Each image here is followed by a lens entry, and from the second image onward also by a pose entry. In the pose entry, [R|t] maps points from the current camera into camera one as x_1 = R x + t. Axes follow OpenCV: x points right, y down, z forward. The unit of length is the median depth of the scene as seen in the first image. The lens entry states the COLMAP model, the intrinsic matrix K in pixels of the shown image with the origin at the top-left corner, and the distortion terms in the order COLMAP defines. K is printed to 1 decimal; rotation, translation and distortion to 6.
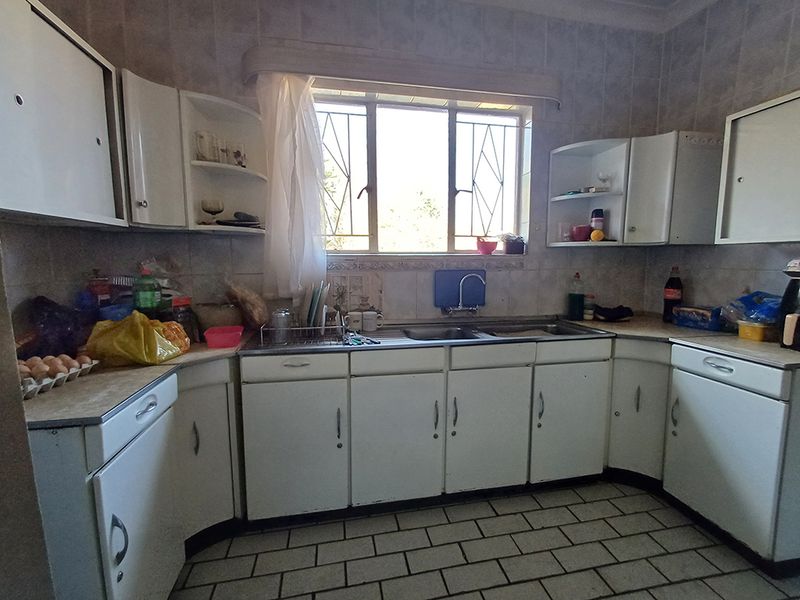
lens RADIAL K [[365.7, 0, 405.8], [0, 365.7, 303.3], [0, 0, 1]] dist [0.001919, 0.001049]
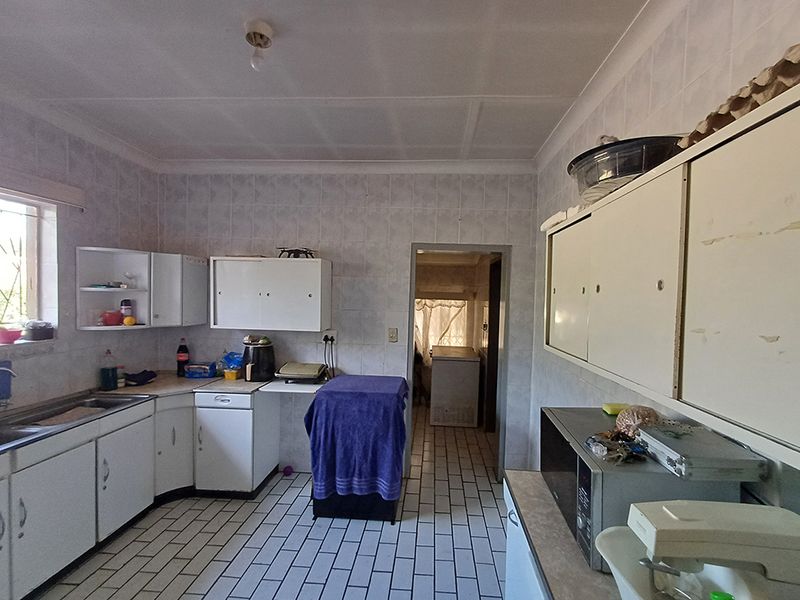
lens RADIAL K [[365.7, 0, 405.8], [0, 365.7, 303.3], [0, 0, 1]] dist [0.001919, 0.001049]
pose [[0.283886, -0.010523, 0.958800, -0.448802], [0.101228, 0.994681, -0.019056, -0.128974], [-0.953500, 0.102467, 0.283441, -0.305690]]
